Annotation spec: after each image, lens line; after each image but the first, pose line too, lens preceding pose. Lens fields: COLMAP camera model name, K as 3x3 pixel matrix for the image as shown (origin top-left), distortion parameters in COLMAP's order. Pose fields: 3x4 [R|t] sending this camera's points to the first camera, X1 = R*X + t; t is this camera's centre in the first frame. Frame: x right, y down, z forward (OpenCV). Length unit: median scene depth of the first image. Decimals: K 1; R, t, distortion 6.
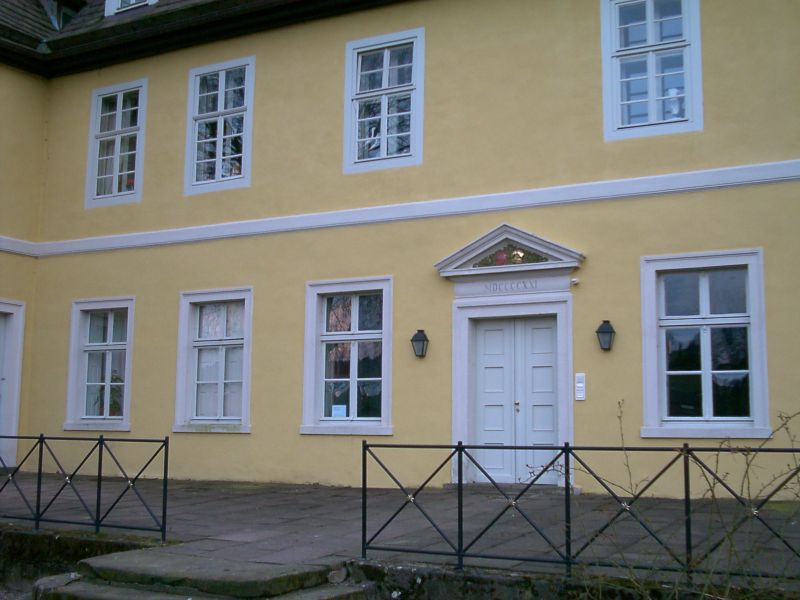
lens RADIAL K [[966.0, 0, 399.1], [0, 966.0, 253.0], [0, 0, 1]] dist [0.012832, 0.007578]
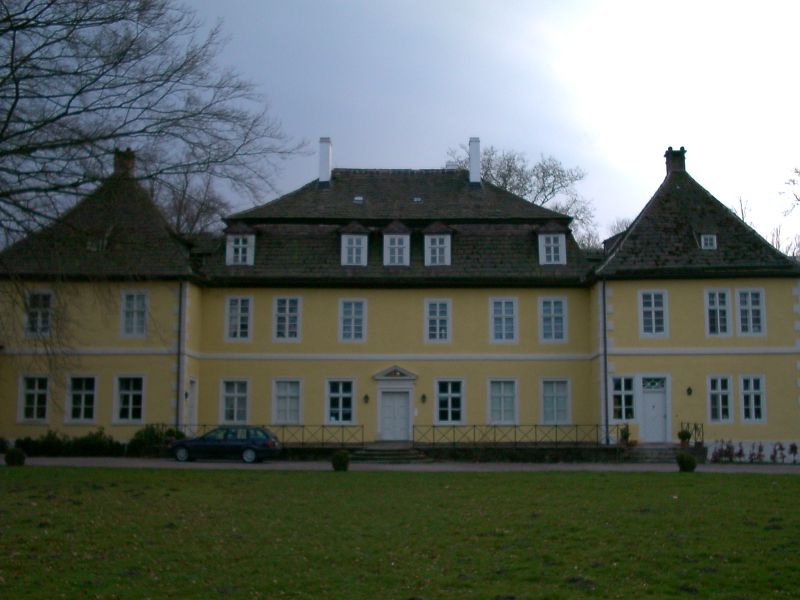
lens RADIAL K [[962.5, 0, 400.0], [0, 962.5, 300.0], [0, 0, 1]] dist [-0.070538, -0.009294]
pose [[0.883514, 0.054139, 0.465265, -1.452925], [-0.076655, 0.996618, 0.029597, -0.355748], [-0.462089, -0.061815, 0.884677, -1.984207]]
